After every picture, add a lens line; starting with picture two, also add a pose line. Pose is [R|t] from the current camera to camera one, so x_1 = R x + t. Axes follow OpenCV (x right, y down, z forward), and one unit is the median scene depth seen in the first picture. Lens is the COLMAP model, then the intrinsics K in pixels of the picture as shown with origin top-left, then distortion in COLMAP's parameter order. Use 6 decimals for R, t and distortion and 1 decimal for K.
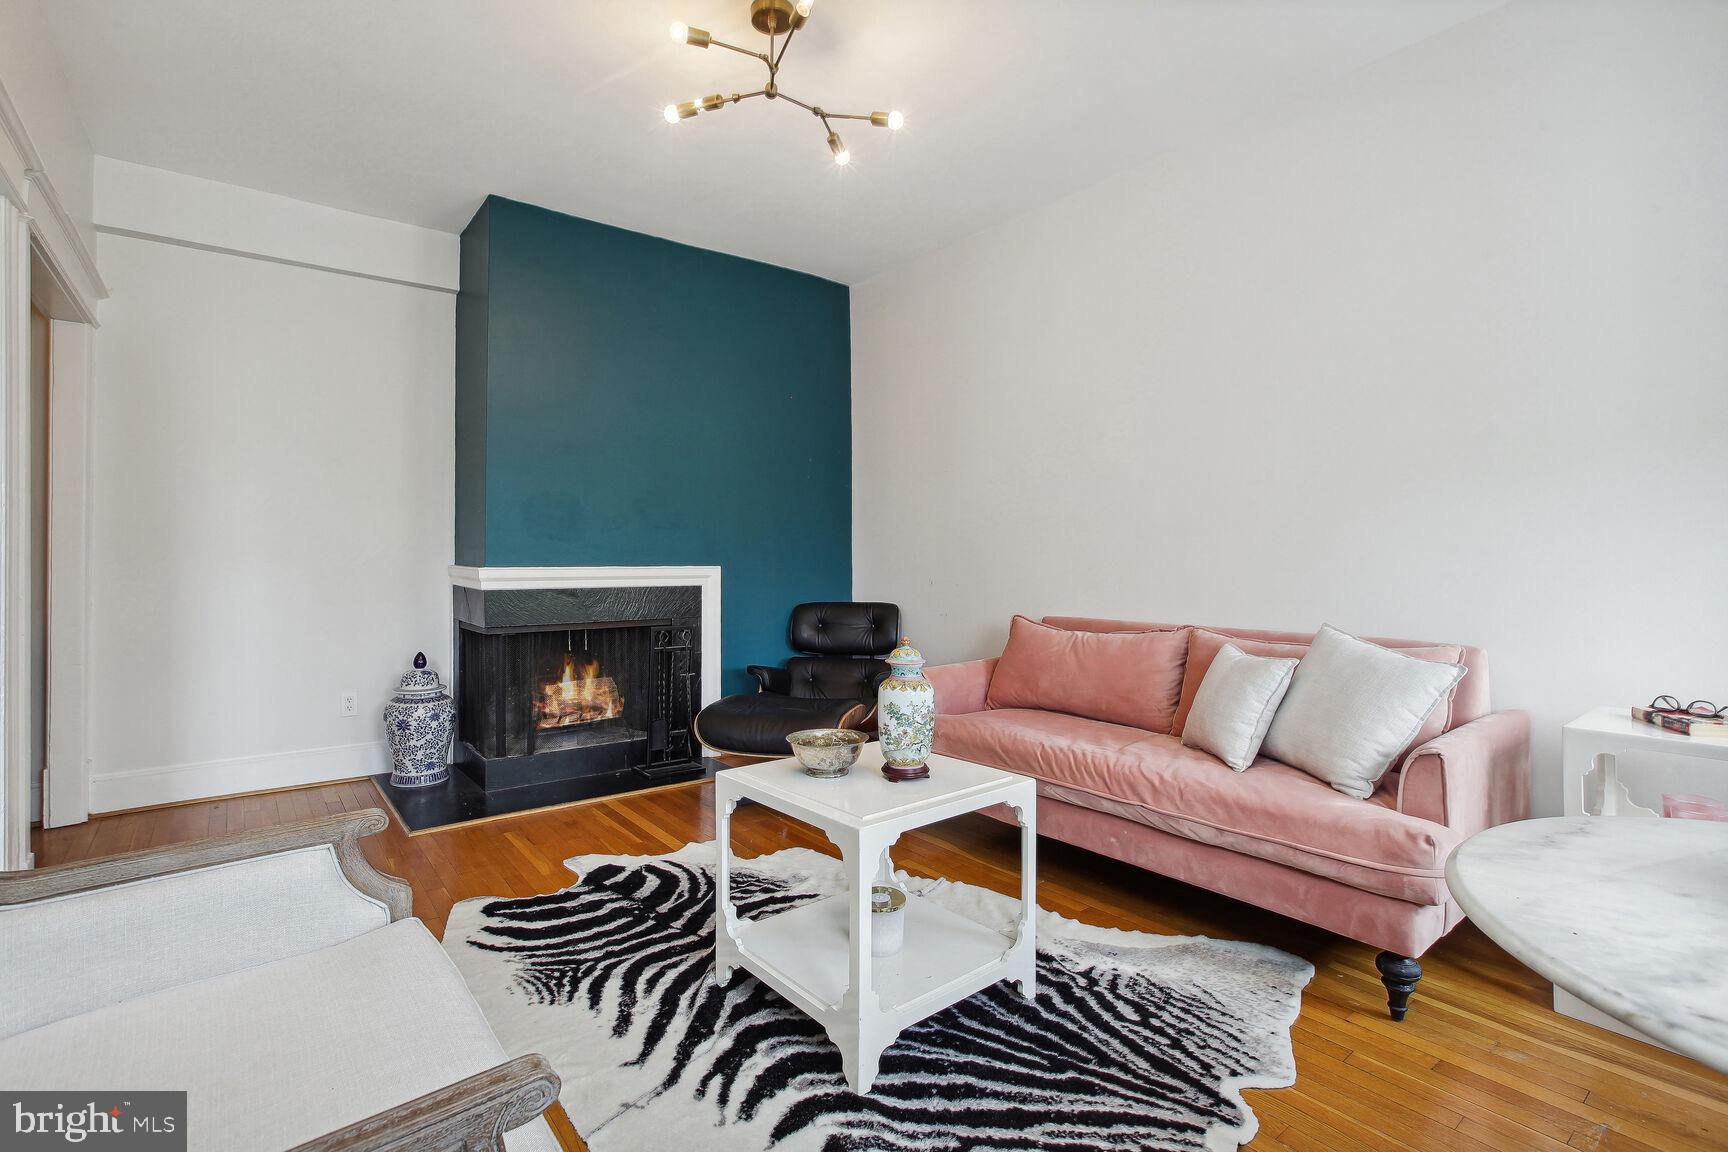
lens RADIAL K [[804.1, 0, 843.1], [0, 804.1, 539.3], [0, 0, 1]] dist [-0.002949, 0.001104]
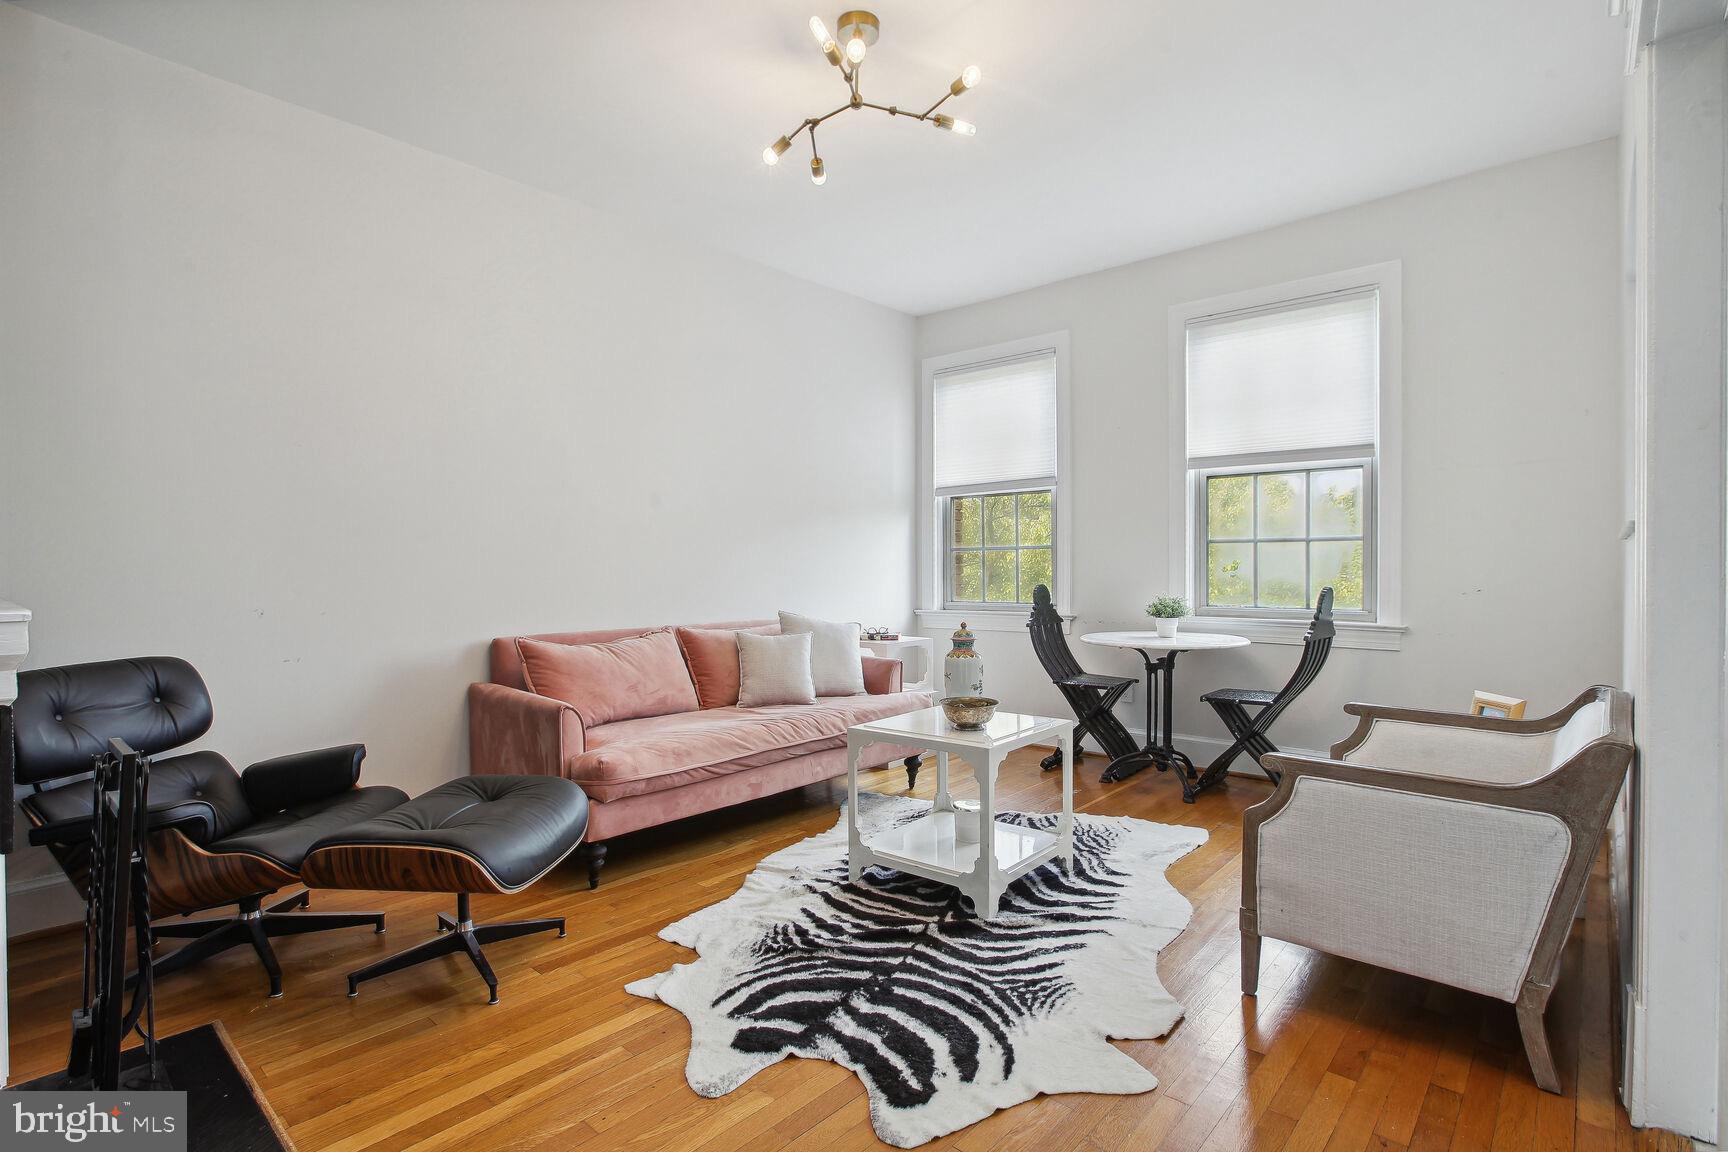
lens RADIAL K [[830.3, 0, 833.5], [0, 830.3, 576.4], [0, 0, 1]] dist [-0.005053, -0.000218]
pose [[-0.172157, -0.007603, 0.985040, -1.160125], [-0.026581, 0.999642, 0.003070, 0.019936], [-0.984711, -0.025655, -0.172297, 1.249340]]
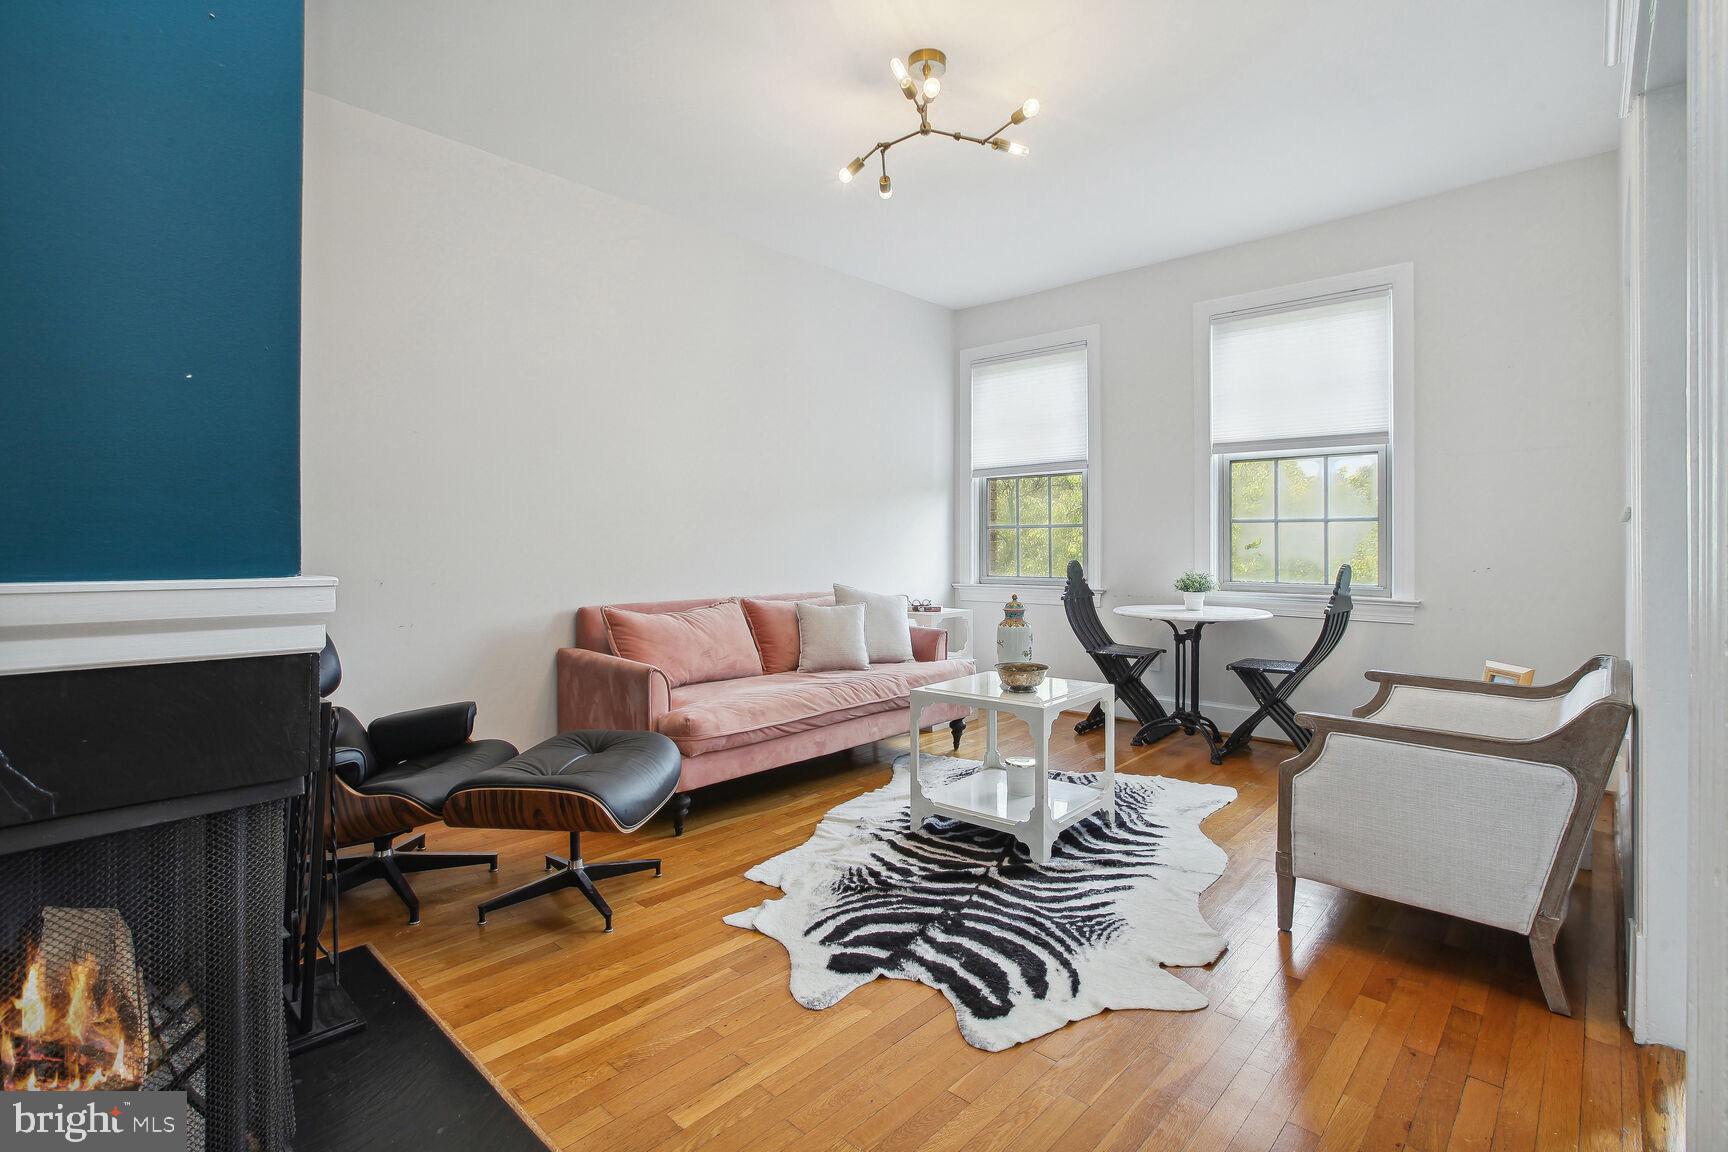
lens RADIAL K [[804.1, 0, 843.1], [0, 804.1, 539.3], [0, 0, 1]] dist [-0.002949, 0.001104]
pose [[-0.160762, 0.006416, 0.986972, -1.230664], [-0.030971, 0.999454, -0.011542, 0.020181], [-0.986507, -0.032423, -0.160475, 1.336859]]
